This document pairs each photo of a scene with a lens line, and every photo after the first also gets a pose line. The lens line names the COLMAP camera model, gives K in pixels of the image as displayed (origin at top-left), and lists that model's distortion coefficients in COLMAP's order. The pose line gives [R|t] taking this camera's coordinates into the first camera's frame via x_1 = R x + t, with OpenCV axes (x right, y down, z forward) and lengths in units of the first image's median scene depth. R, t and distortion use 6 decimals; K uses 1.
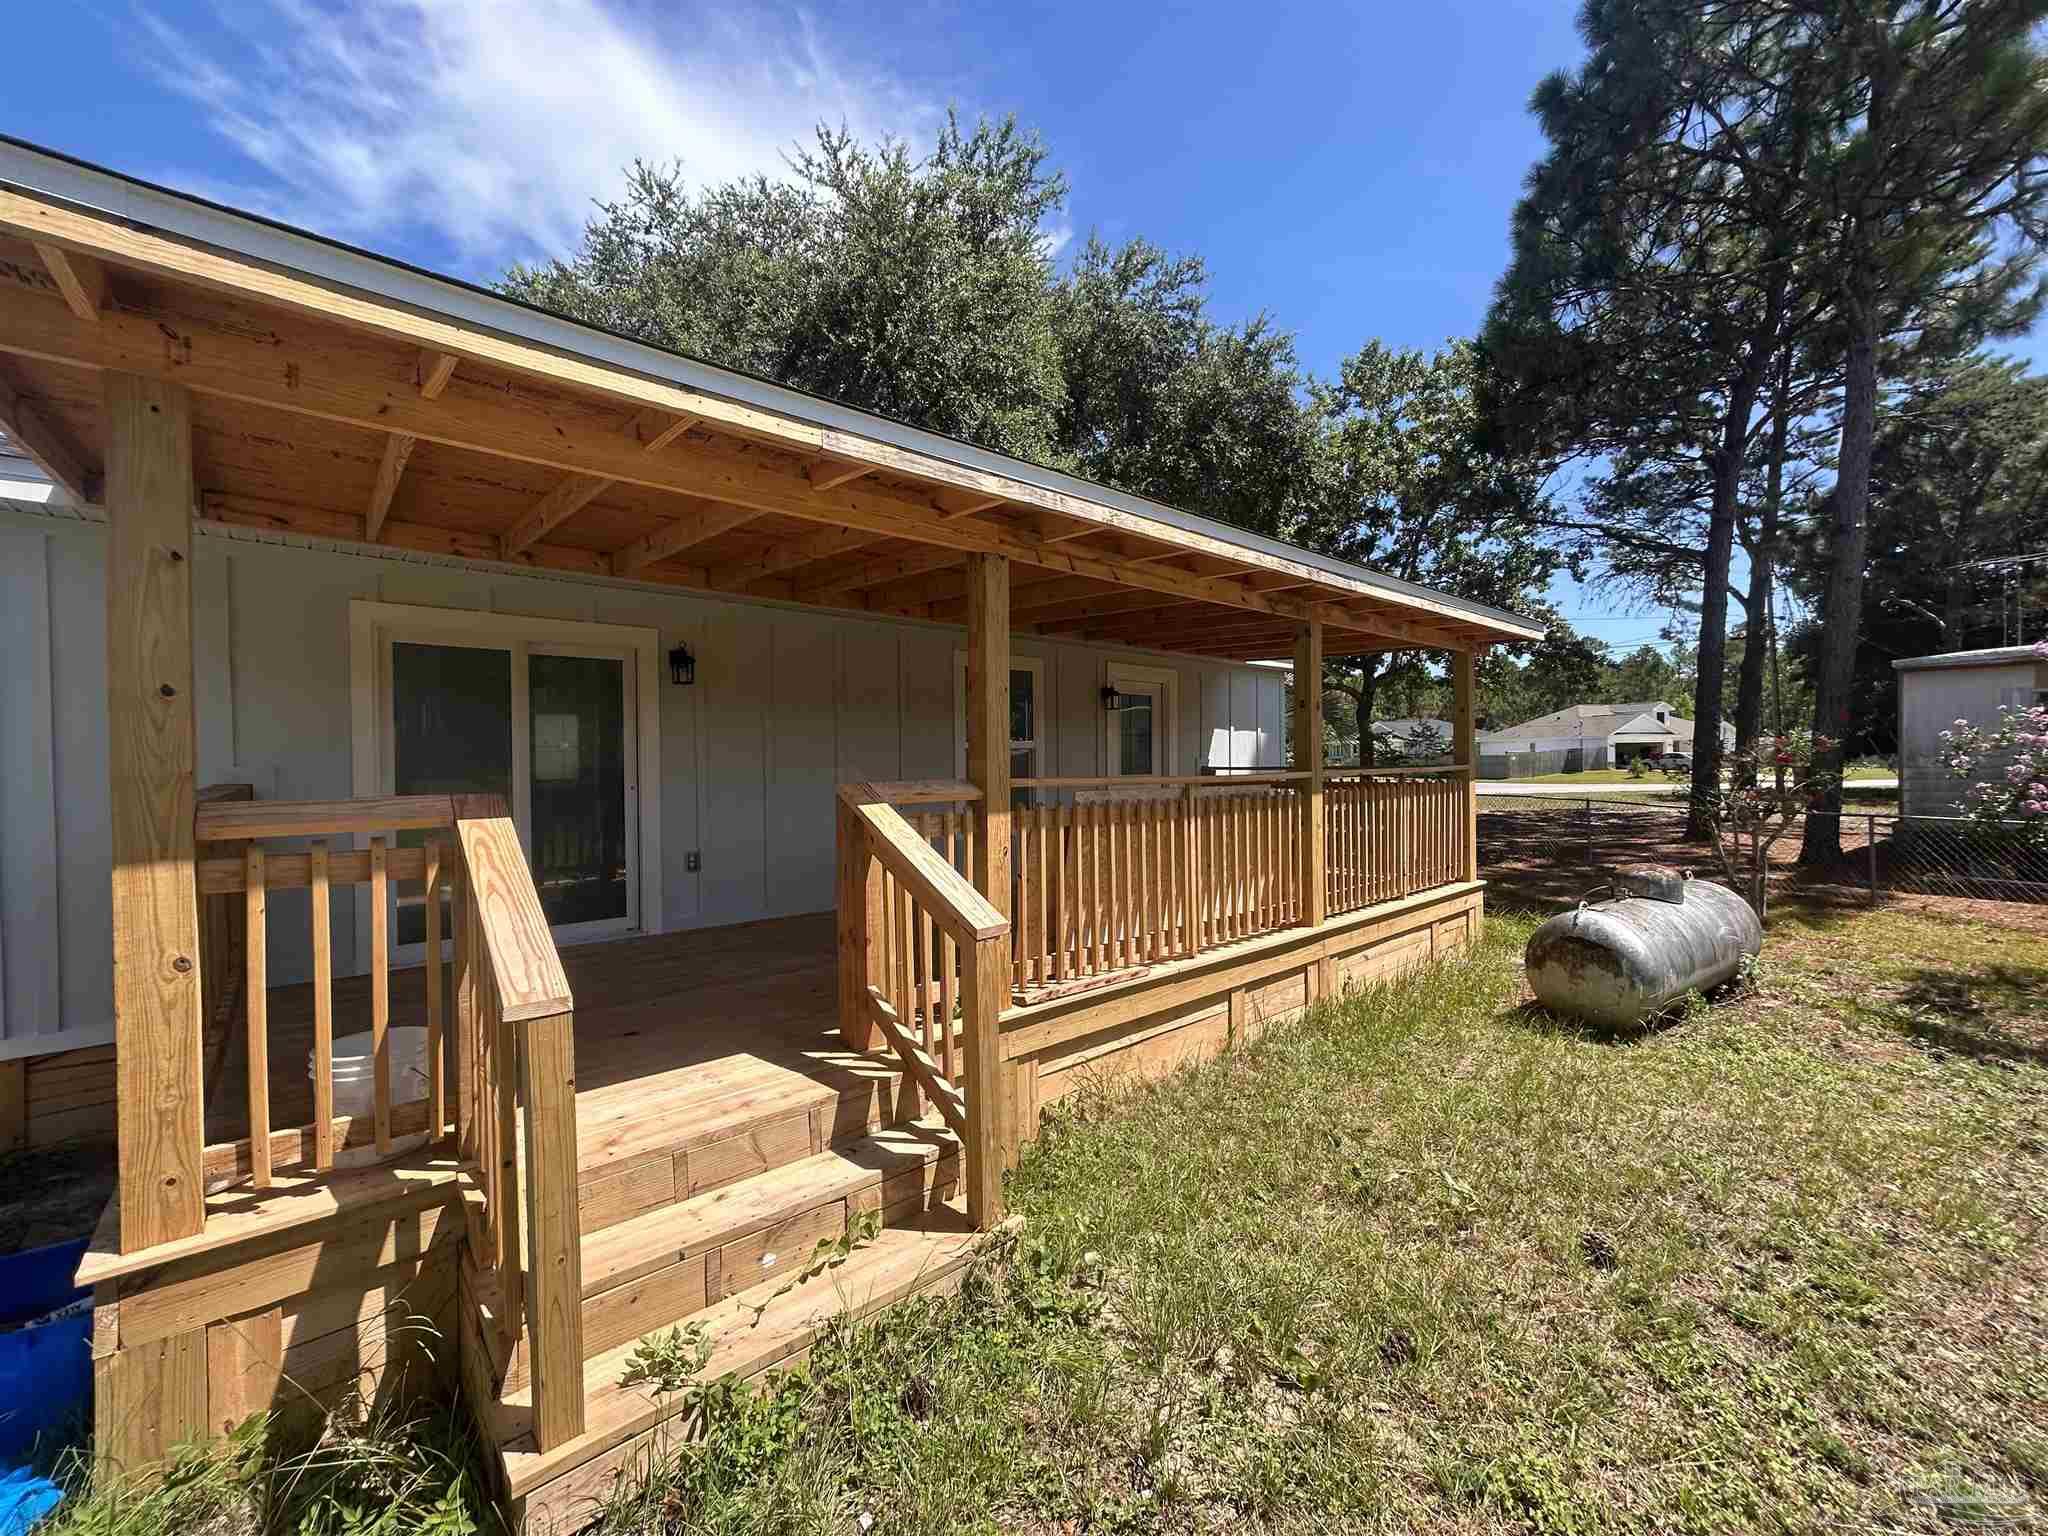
lens RADIAL K [[825.6, 0, 1025.0], [0, 825.6, 761.1], [0, 0, 1]] dist [0.000593, -0.000016]
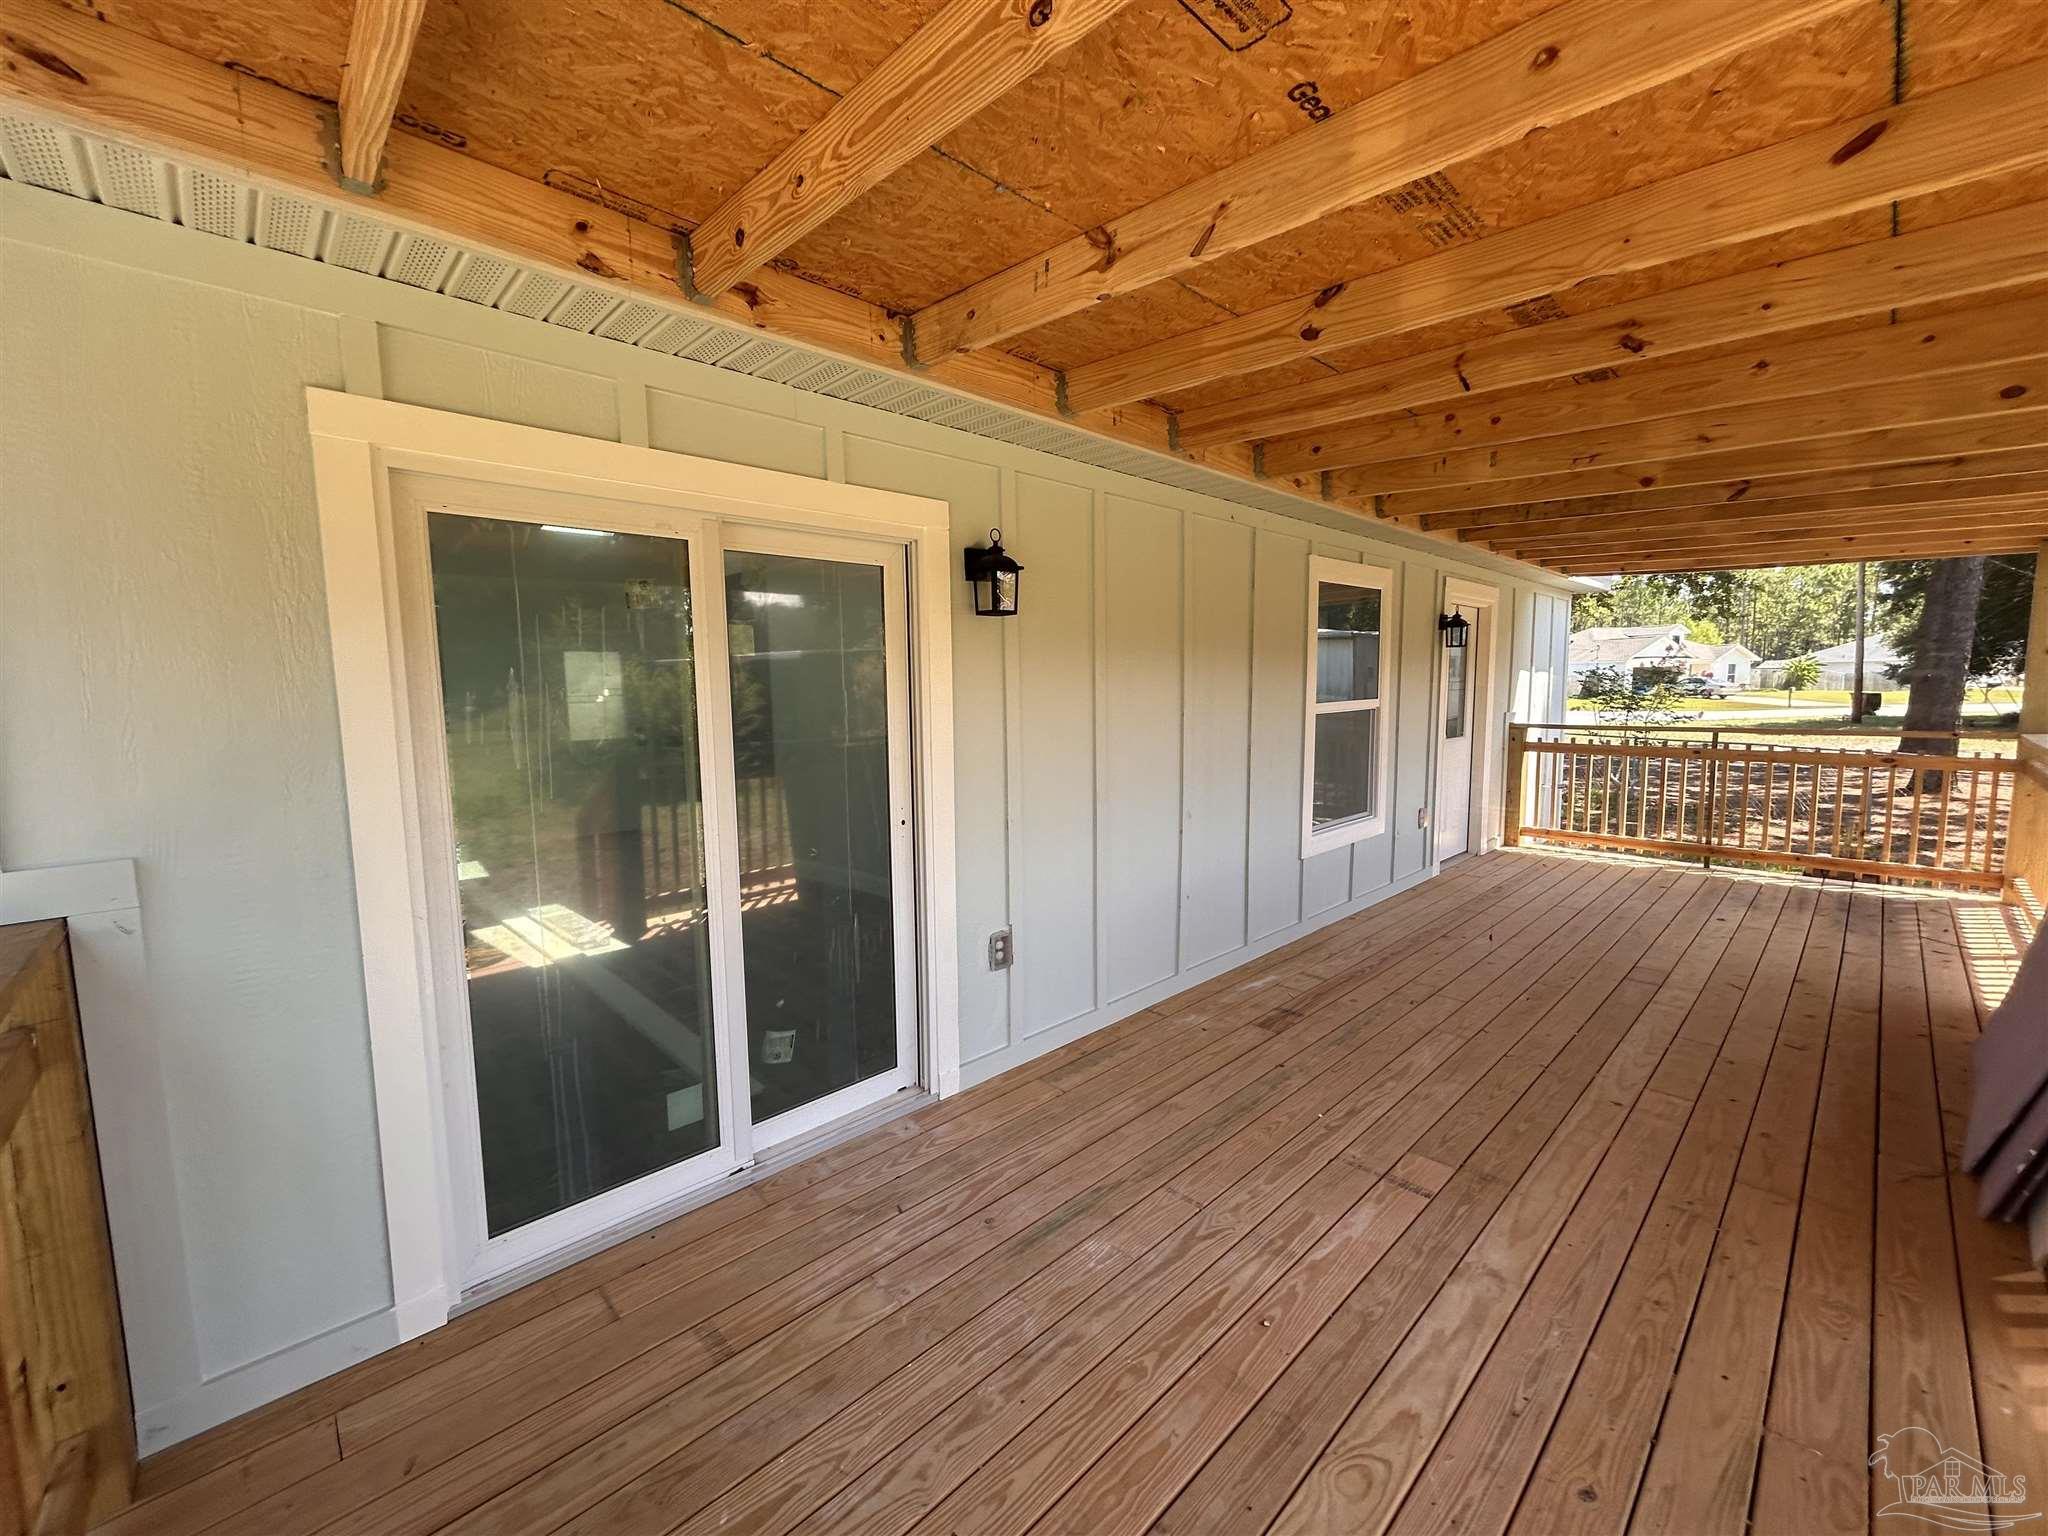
lens RADIAL K [[825.6, 0, 1024.5], [0, 825.6, 766.4], [0, 0, 1]] dist [0.000593, -0.000016]
pose [[0.999271, -0.007925, 0.037343, -0.424692], [0.004236, 0.995192, 0.097850, -0.051731], [-0.037939, -0.097621, 0.994500, 0.500852]]
